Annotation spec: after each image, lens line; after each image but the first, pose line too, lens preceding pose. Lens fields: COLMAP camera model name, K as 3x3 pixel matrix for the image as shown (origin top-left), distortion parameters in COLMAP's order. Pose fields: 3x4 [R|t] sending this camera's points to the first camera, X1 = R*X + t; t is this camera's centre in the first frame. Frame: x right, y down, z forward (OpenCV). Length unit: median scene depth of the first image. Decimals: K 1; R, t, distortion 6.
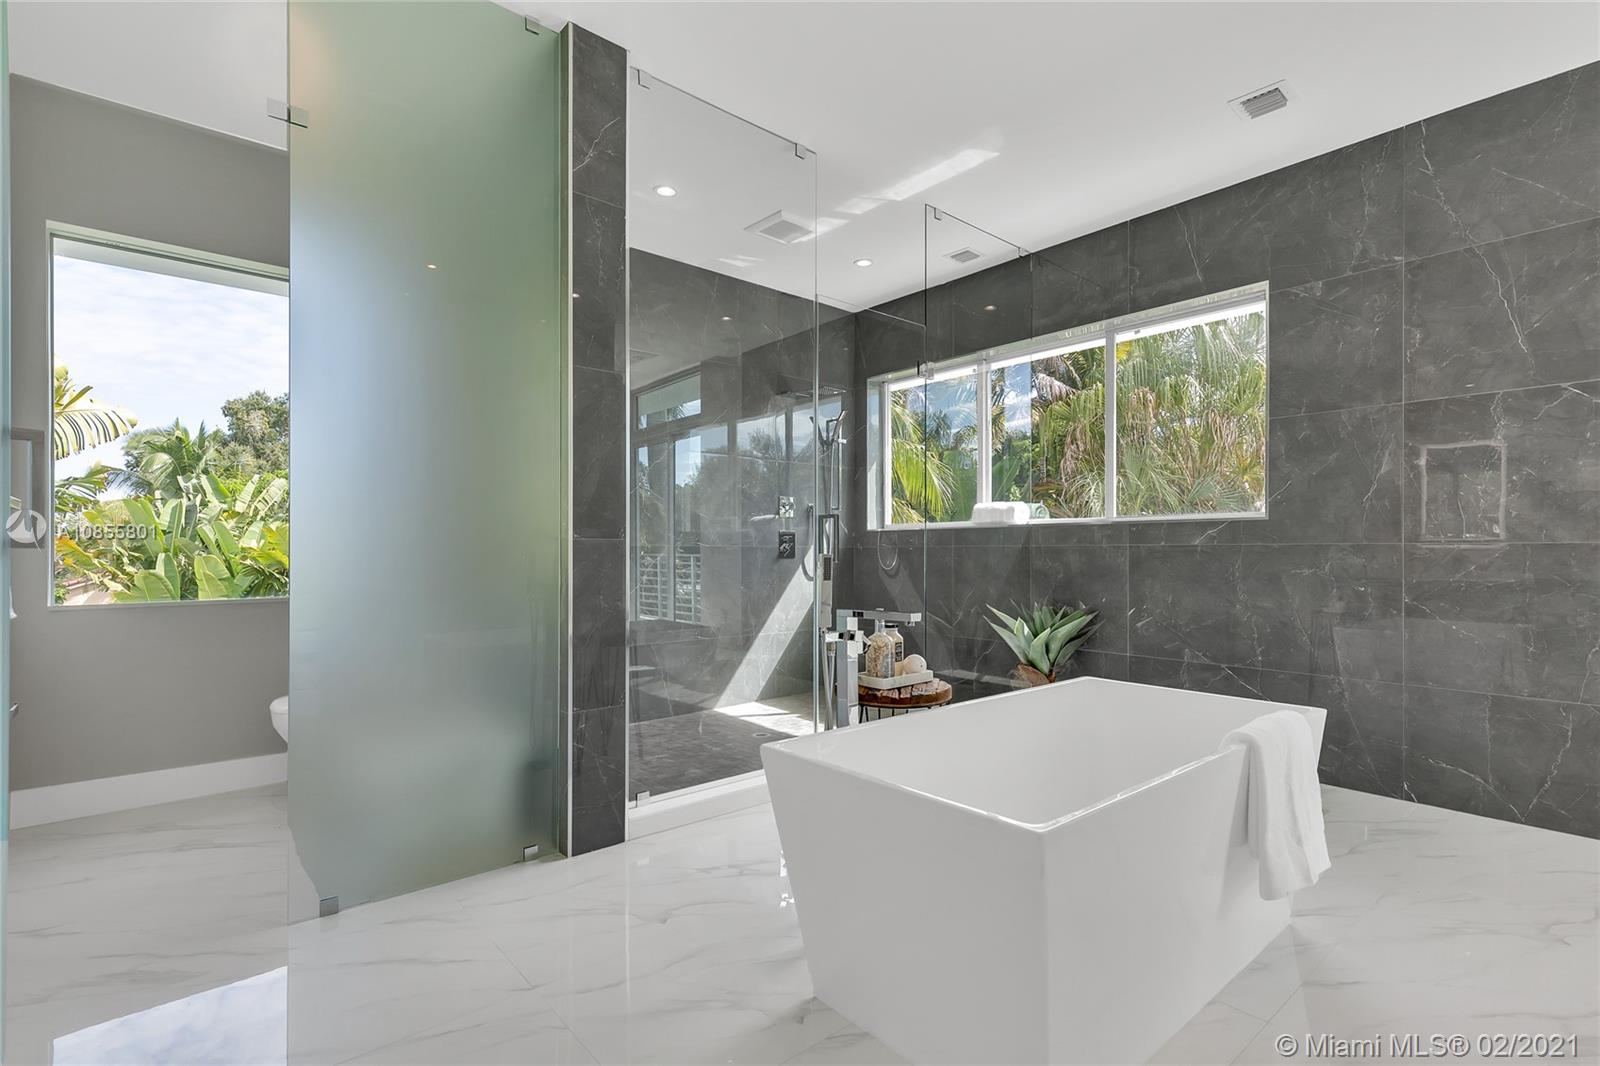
lens RADIAL K [[708.5, 0, 805.3], [0, 708.5, 550.8], [0, 0, 1]] dist [0.001435, 0.000024]
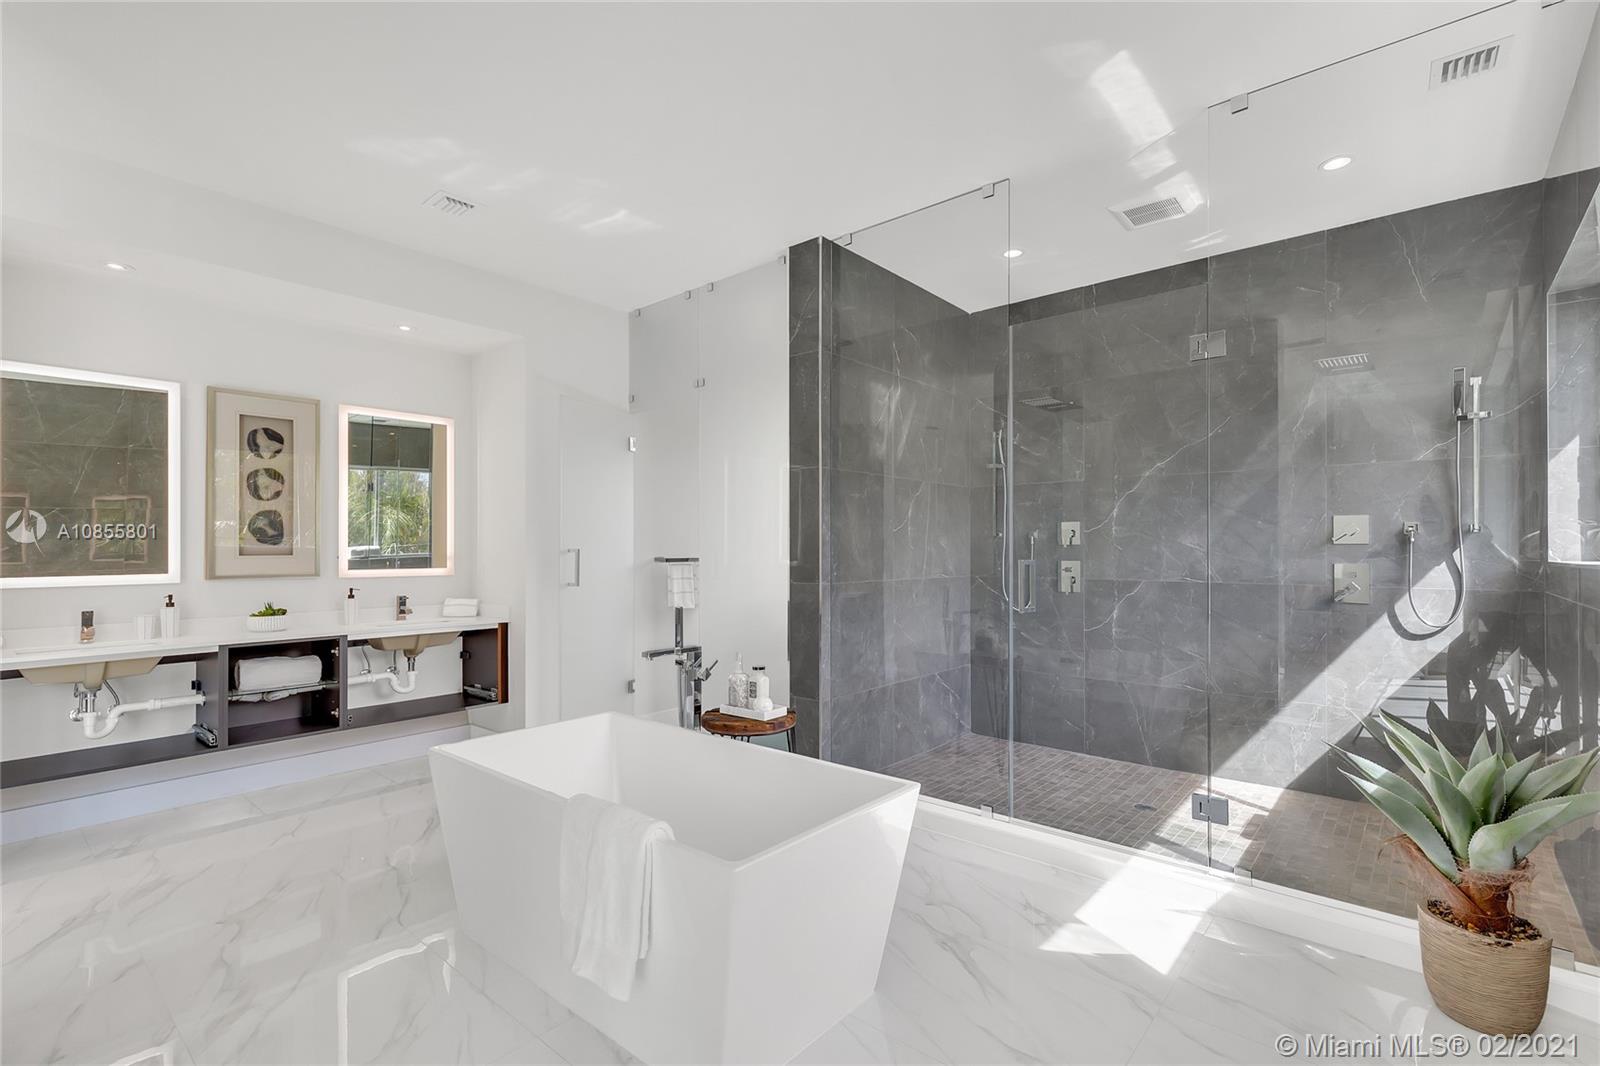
lens RADIAL K [[708.5, 0, 805.3], [0, 708.5, 550.8], [0, 0, 1]] dist [0.001435, 0.000024]
pose [[0.217676, -0.009816, -0.975972, 0.547451], [-0.006288, 0.999915, -0.011459, -0.029703], [0.976001, 0.008632, 0.217596, 0.325895]]
